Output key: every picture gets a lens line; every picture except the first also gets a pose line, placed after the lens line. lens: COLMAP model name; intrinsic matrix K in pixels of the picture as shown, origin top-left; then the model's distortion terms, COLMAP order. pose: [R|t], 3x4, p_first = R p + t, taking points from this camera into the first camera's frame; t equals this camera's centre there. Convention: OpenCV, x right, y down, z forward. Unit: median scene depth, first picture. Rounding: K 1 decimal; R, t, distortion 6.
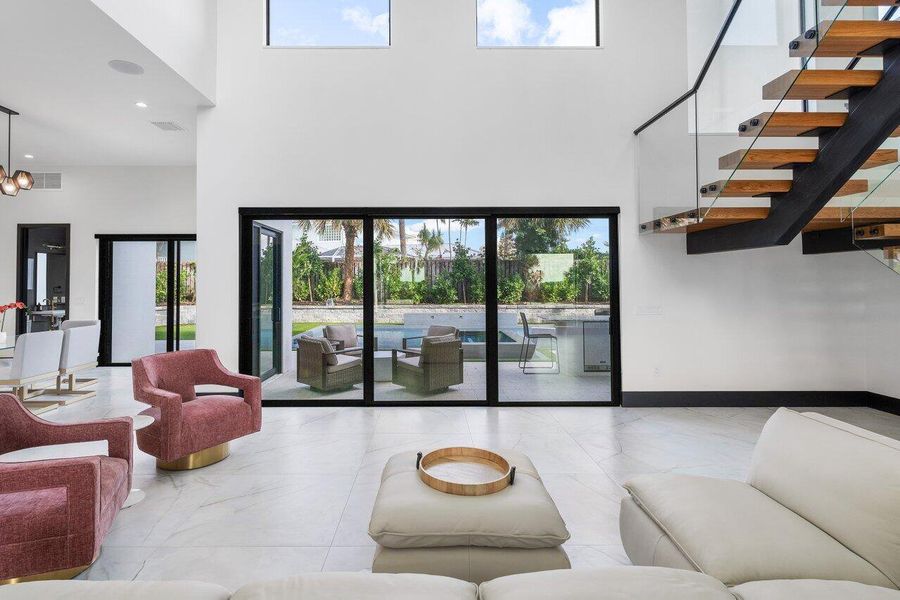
lens RADIAL K [[470.4, 0, 416.1], [0, 470.4, 280.0], [0, 0, 1]] dist [0.008770, 0.000251]
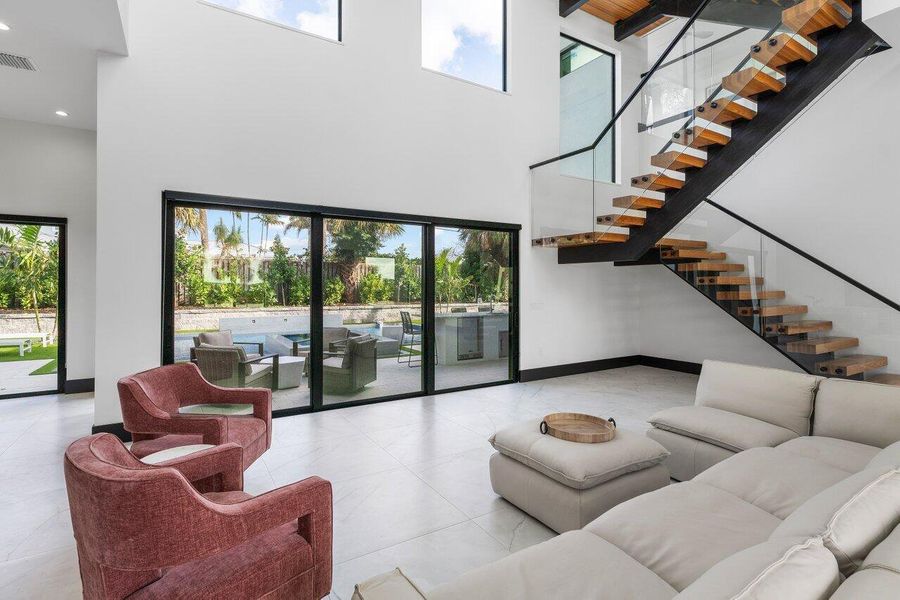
lens RADIAL K [[463.3, 0, 456.6], [0, 463.3, 294.1], [0, 0, 1]] dist [0.006808, 0.000738]
pose [[0.838958, -0.006452, 0.544158, -0.245632], [-0.007693, 0.999689, 0.023715, 0.001333], [-0.544142, -0.024082, 0.838648, 0.031667]]
